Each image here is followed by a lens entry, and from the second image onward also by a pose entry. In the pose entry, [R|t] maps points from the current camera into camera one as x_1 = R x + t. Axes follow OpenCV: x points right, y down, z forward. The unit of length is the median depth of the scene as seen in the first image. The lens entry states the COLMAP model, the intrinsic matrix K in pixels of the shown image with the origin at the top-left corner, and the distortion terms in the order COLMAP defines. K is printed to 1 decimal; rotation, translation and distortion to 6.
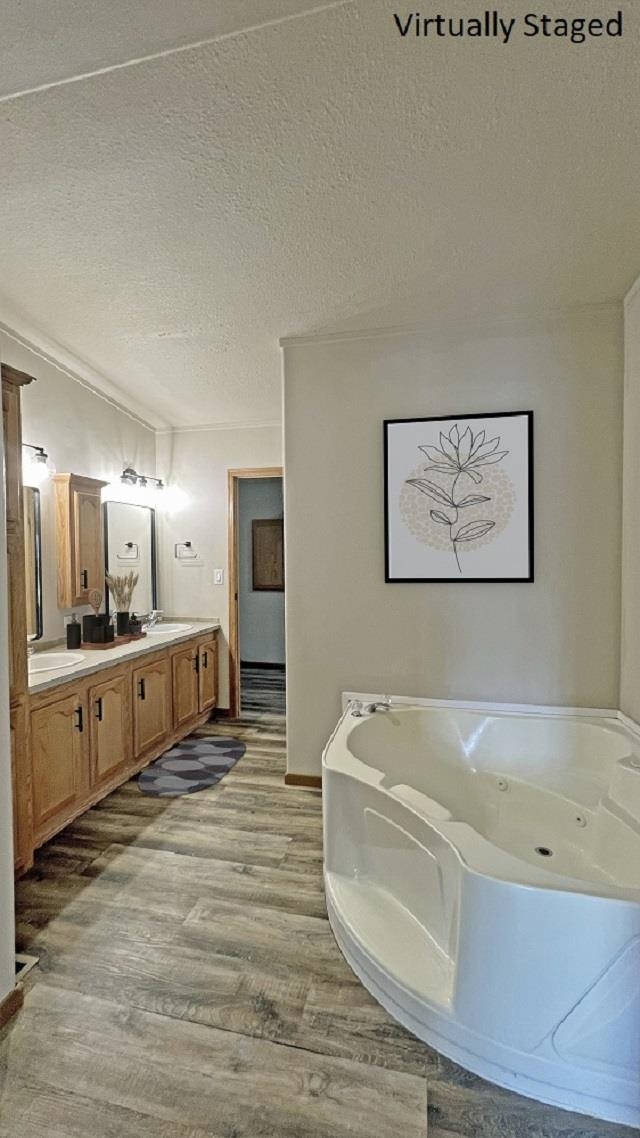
lens RADIAL K [[455.6, 0, 317.8], [0, 455.6, 570.1], [0, 0, 1]] dist [-0.000370, 0.000887]
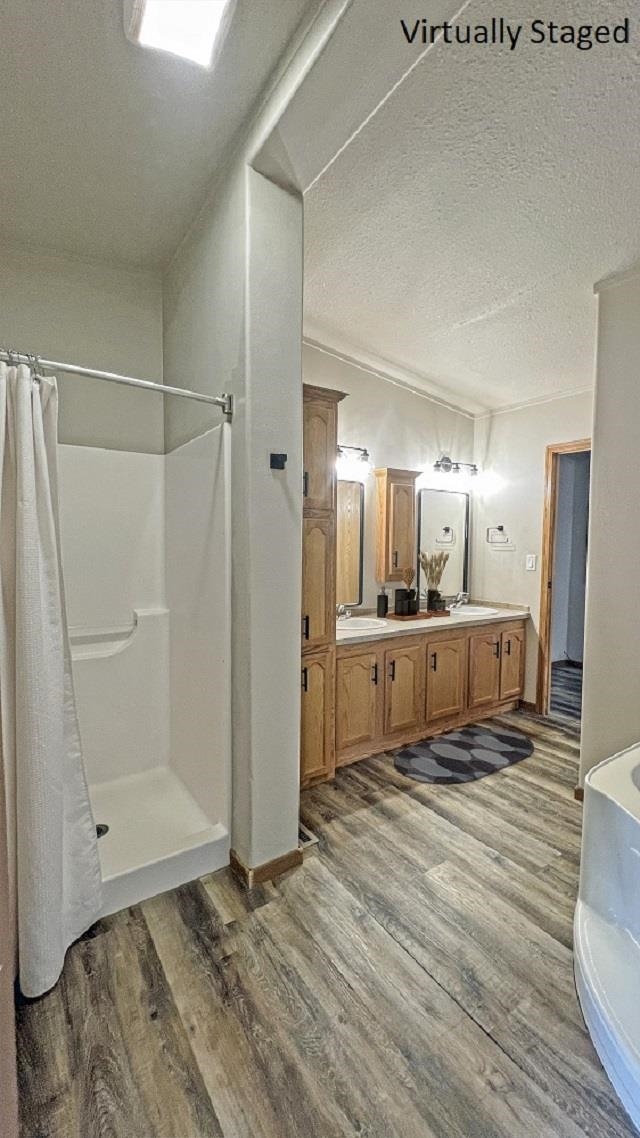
lens RADIAL K [[455.6, 0, 317.8], [0, 455.6, 570.1], [0, 0, 1]] dist [-0.000370, 0.000887]
pose [[0.735322, 0.050977, -0.675798, 0.129453], [-0.031865, 0.998665, 0.040659, 0.008304], [0.676968, -0.008363, 0.735965, 0.016735]]
